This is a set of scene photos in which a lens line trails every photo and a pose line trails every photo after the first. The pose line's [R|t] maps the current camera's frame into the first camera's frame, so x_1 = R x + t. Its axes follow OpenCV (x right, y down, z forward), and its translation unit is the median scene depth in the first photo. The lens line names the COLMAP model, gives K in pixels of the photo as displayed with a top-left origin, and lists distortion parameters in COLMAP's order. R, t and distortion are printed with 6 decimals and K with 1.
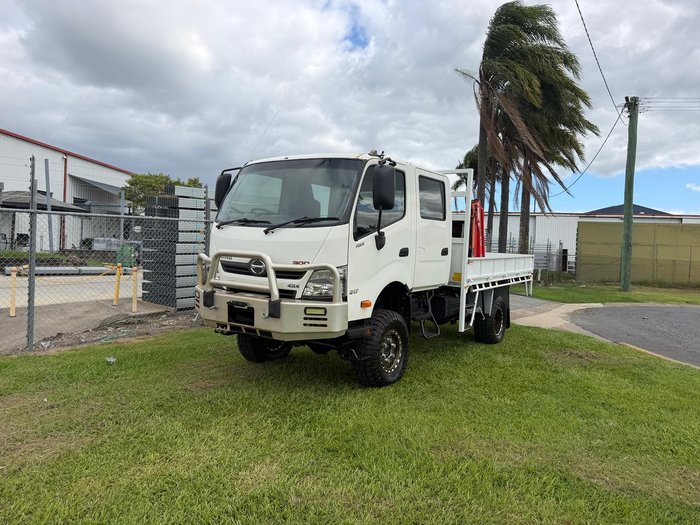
lens RADIAL K [[490.2, 0, 336.7], [0, 490.2, 275.4], [0, 0, 1]] dist [0.039542, -0.047889]
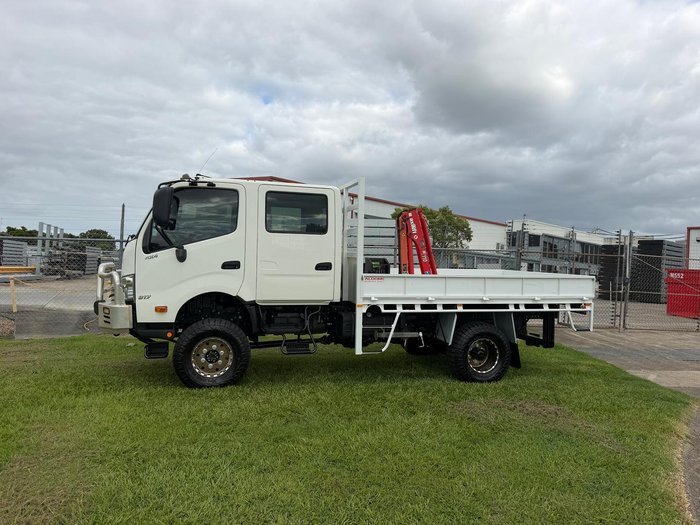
lens RADIAL K [[490.2, 0, 345.8], [0, 490.2, 269.6], [0, 0, 1]] dist [0.039542, -0.047889]
pose [[0.777245, 0.001944, -0.629195, 0.979493], [-0.043572, 0.997761, -0.050742, 0.005382], [0.627688, 0.066855, 0.775589, 0.329590]]
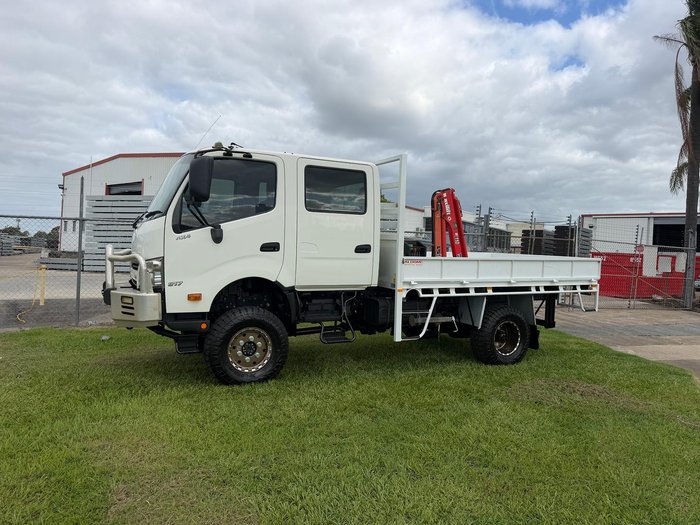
lens RADIAL K [[490.2, 0, 342.5], [0, 490.2, 273.5], [0, 0, 1]] dist [0.039542, -0.047889]
pose [[0.879756, 0.019740, -0.475015, 0.700857], [-0.032524, 0.999296, -0.018709, 0.016657], [0.474312, 0.031909, 0.879779, 0.229982]]
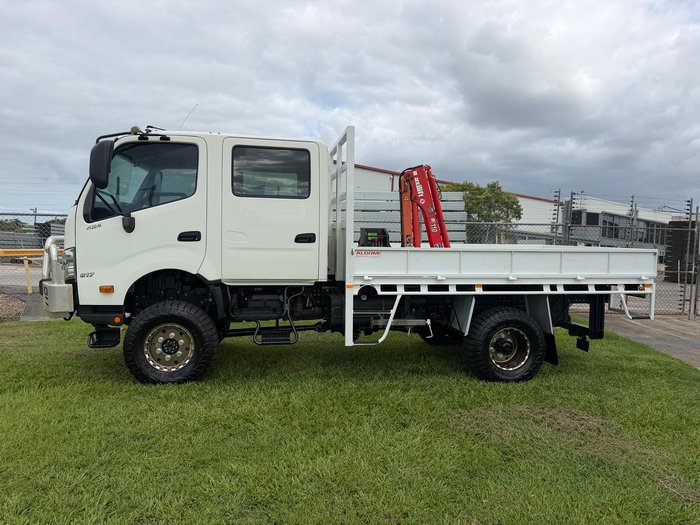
lens RADIAL K [[490.2, 0, 347.0], [0, 490.2, 265.1], [0, 0, 1]] dist [0.039542, -0.047889]
pose [[0.710964, 0.016388, -0.703037, 0.934921], [-0.043921, 0.998811, -0.021134, 0.009673], [0.701855, 0.045904, 0.710839, 0.567521]]
